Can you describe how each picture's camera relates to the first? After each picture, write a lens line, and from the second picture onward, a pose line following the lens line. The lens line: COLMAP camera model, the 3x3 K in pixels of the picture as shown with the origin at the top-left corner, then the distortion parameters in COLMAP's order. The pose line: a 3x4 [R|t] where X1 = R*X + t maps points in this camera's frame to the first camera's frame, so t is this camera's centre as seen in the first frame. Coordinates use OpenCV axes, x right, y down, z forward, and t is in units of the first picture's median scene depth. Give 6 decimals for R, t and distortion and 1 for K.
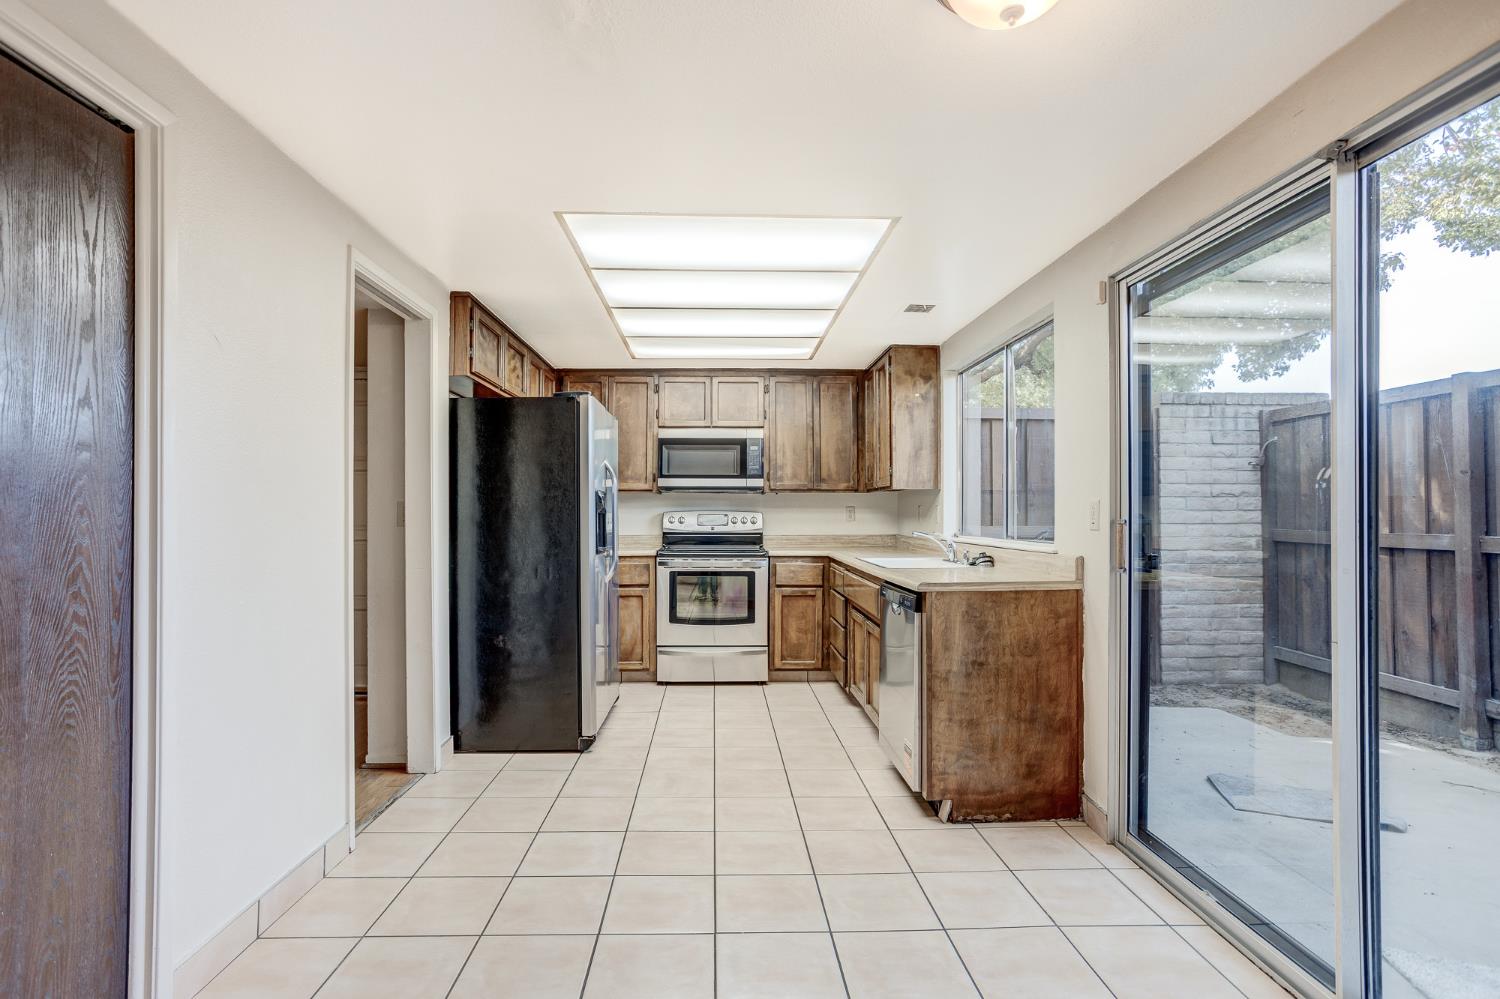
lens RADIAL K [[739.5, 0, 722.2], [0, 739.5, 506.9], [0, 0, 1]] dist [-0.043323, 0.024594]
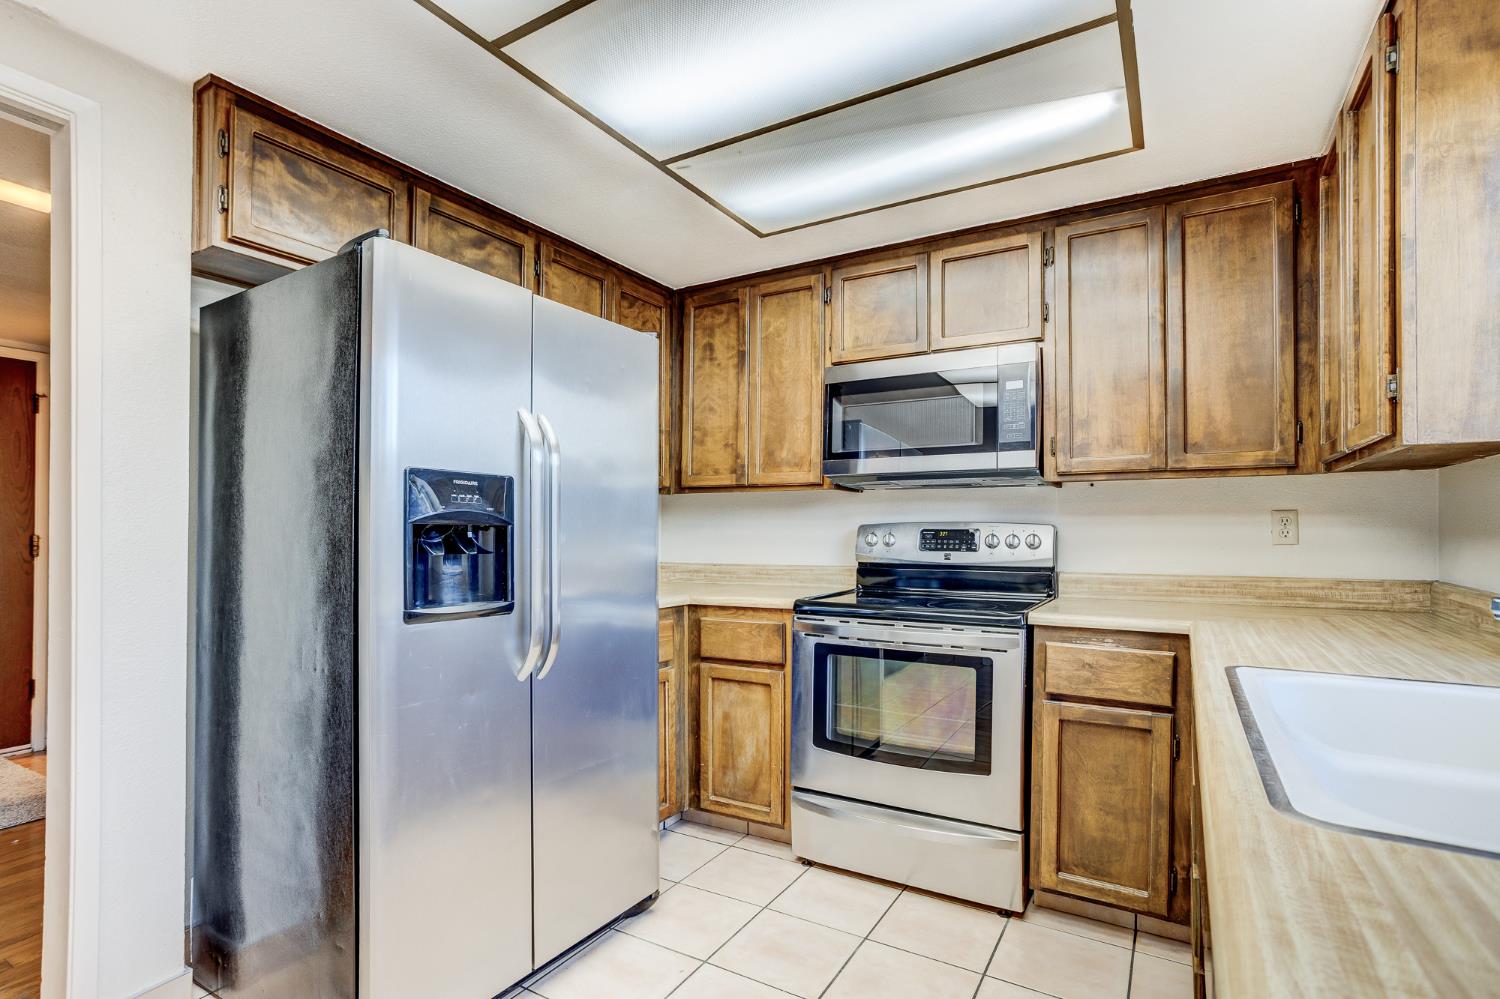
lens RADIAL K [[739.5, 0, 718.9], [0, 739.5, 529.7], [0, 0, 1]] dist [-0.043323, 0.024594]
pose [[0.842005, 0.000334, -0.539469, 0.142415], [0.004565, 0.999960, 0.007744, 0.006743], [0.539450, -0.008983, 0.841970, 0.542441]]
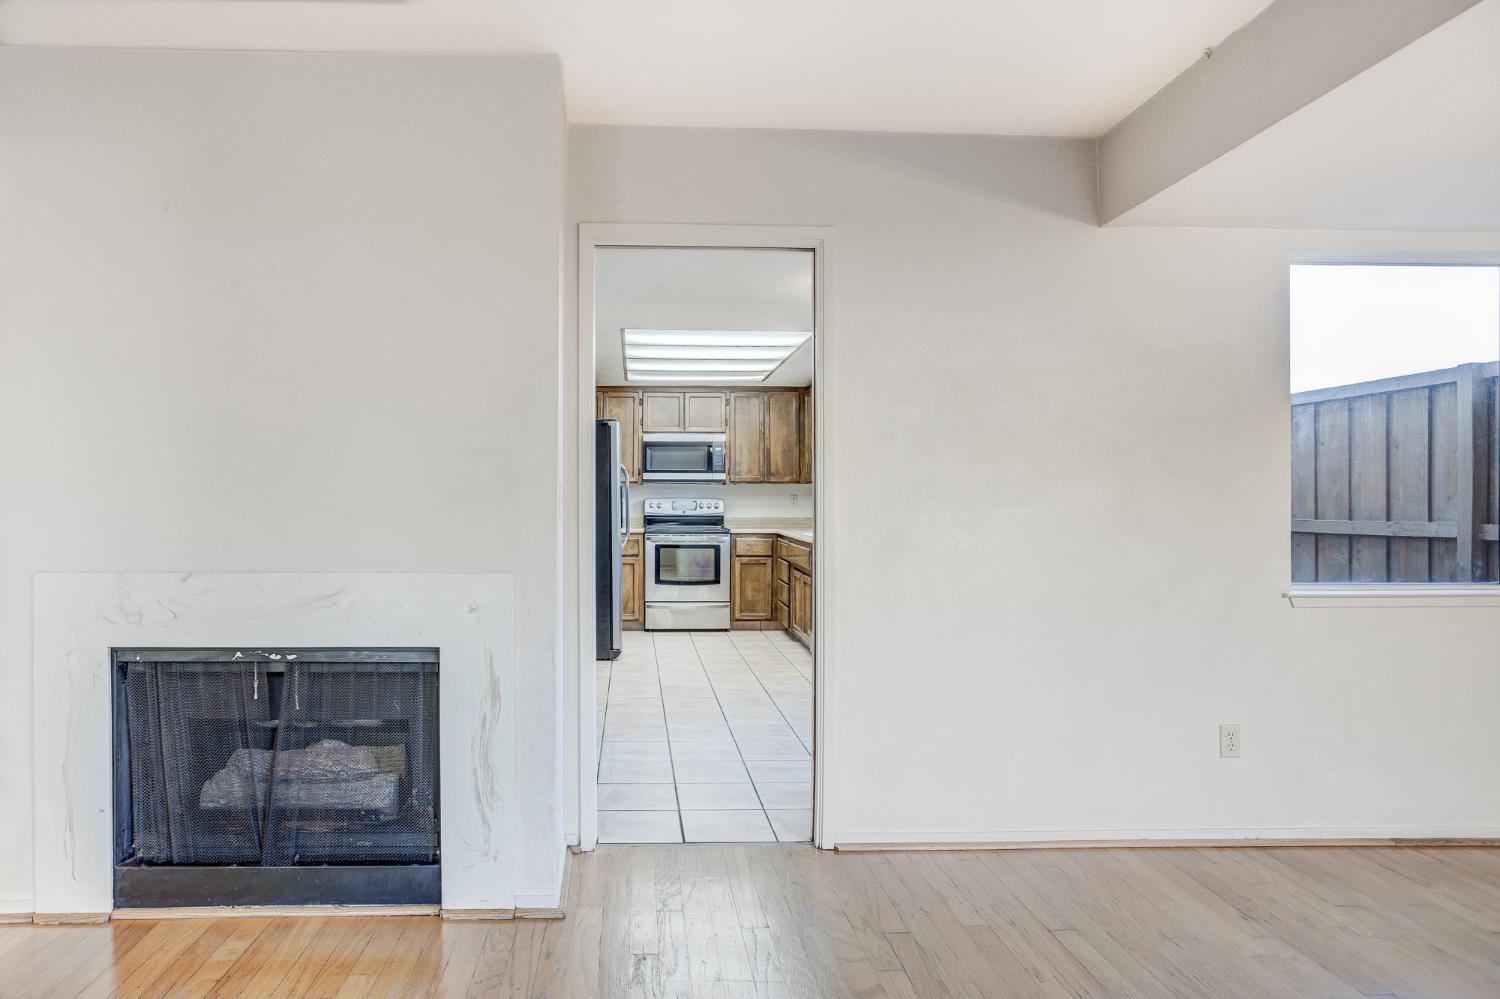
lens RADIAL K [[901.7, 0, 653.5], [0, 901.7, 506.7], [0, 0, 1]] dist [-0.008956, -0.000670]
pose [[0.999973, 0.000014, 0.007340, -0.084664], [-0.000147, 0.999836, 0.018100, -0.008965], [-0.007339, -0.018101, 0.999809, -0.589222]]
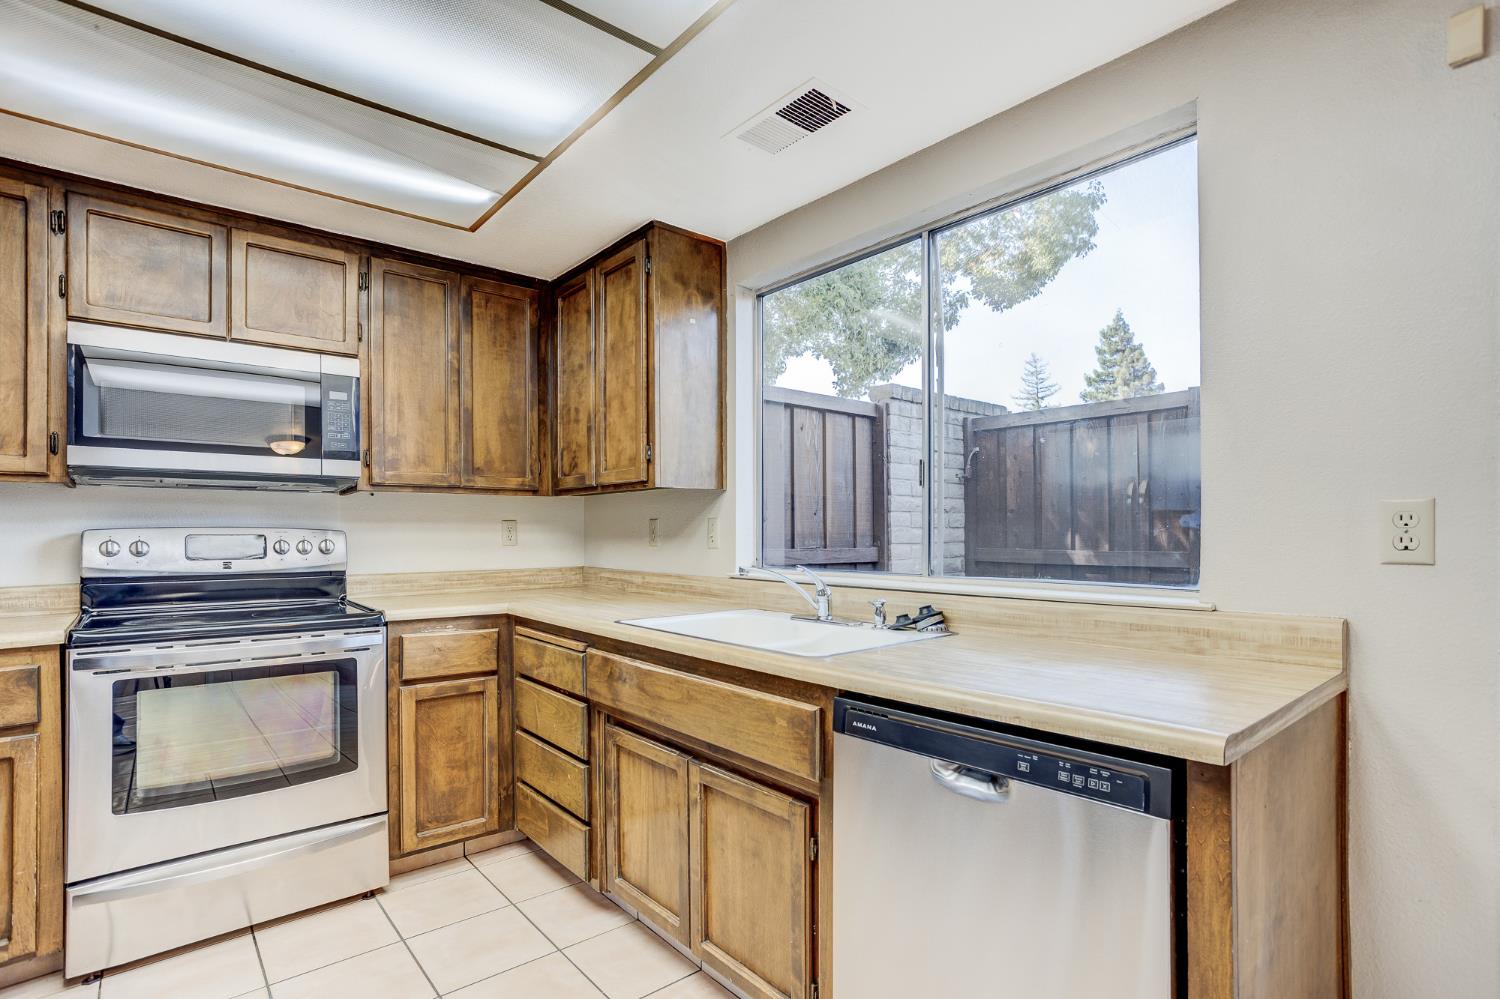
lens RADIAL K [[739.5, 0, 755.0], [0, 739.5, 537.3], [0, 0, 1]] dist [-0.043323, 0.024594]
pose [[0.772033, -0.006371, 0.635551, -0.052251], [-0.003323, 0.999896, 0.014059, 0.004672], [-0.635574, -0.012966, 0.771931, 0.488239]]
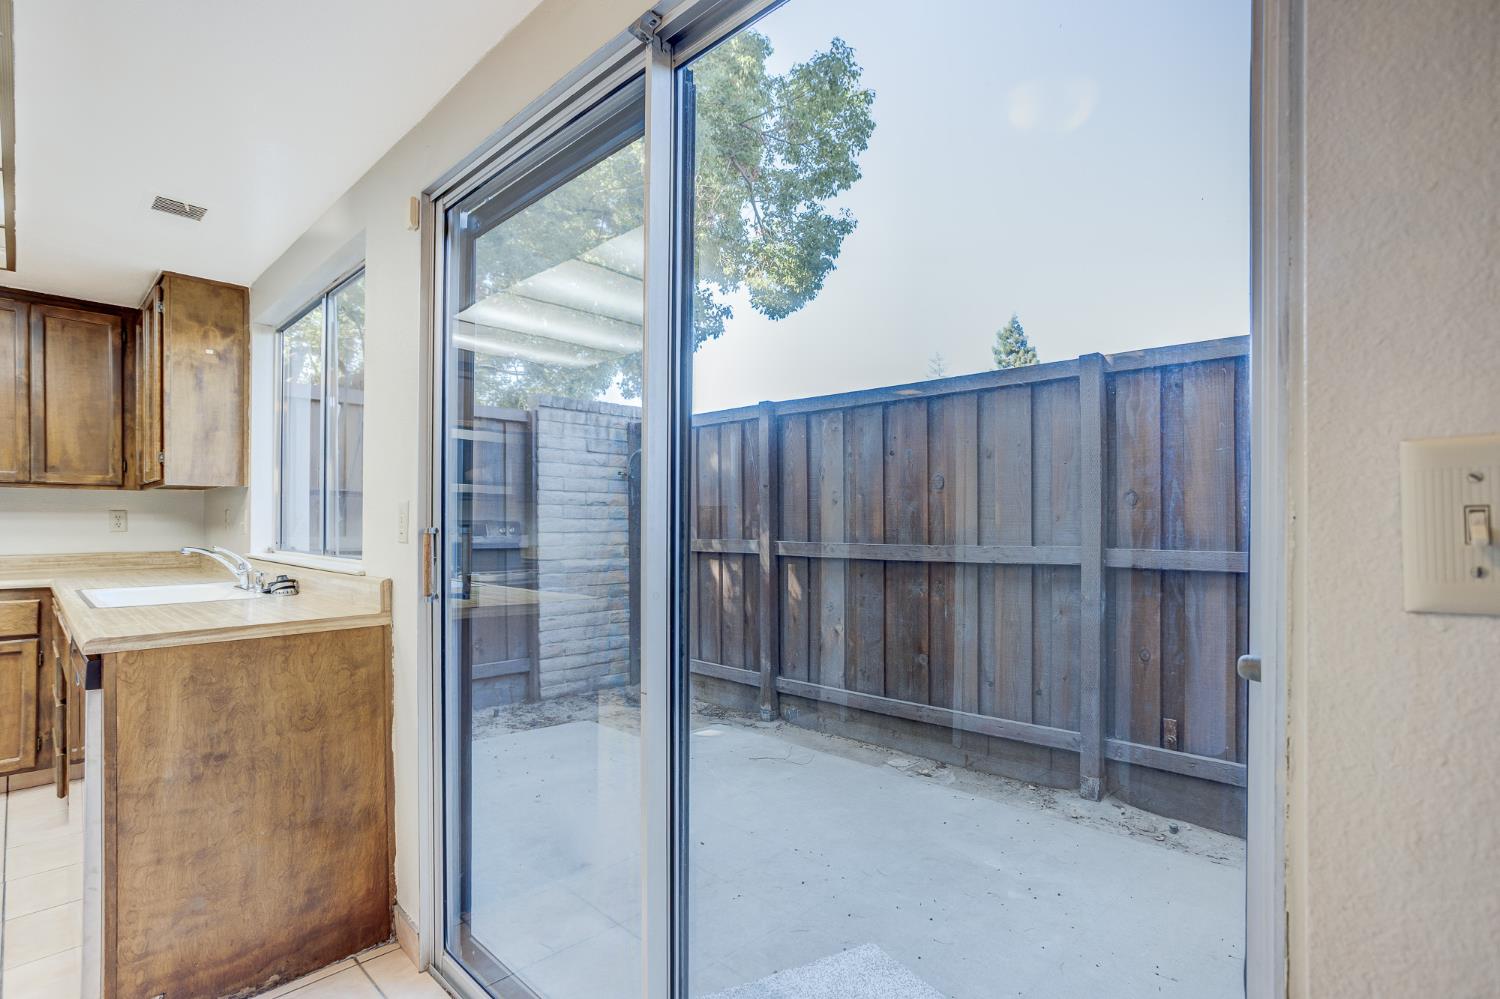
lens RADIAL K [[739.5, 0, 759.9], [0, 739.5, 525.6], [0, 0, 1]] dist [-0.043323, 0.024594]
pose [[0.703428, -0.001455, 0.710765, 0.129758], [-0.007608, 0.999925, 0.009577, 0.002817], [-0.710726, -0.012144, 0.703364, 0.129132]]
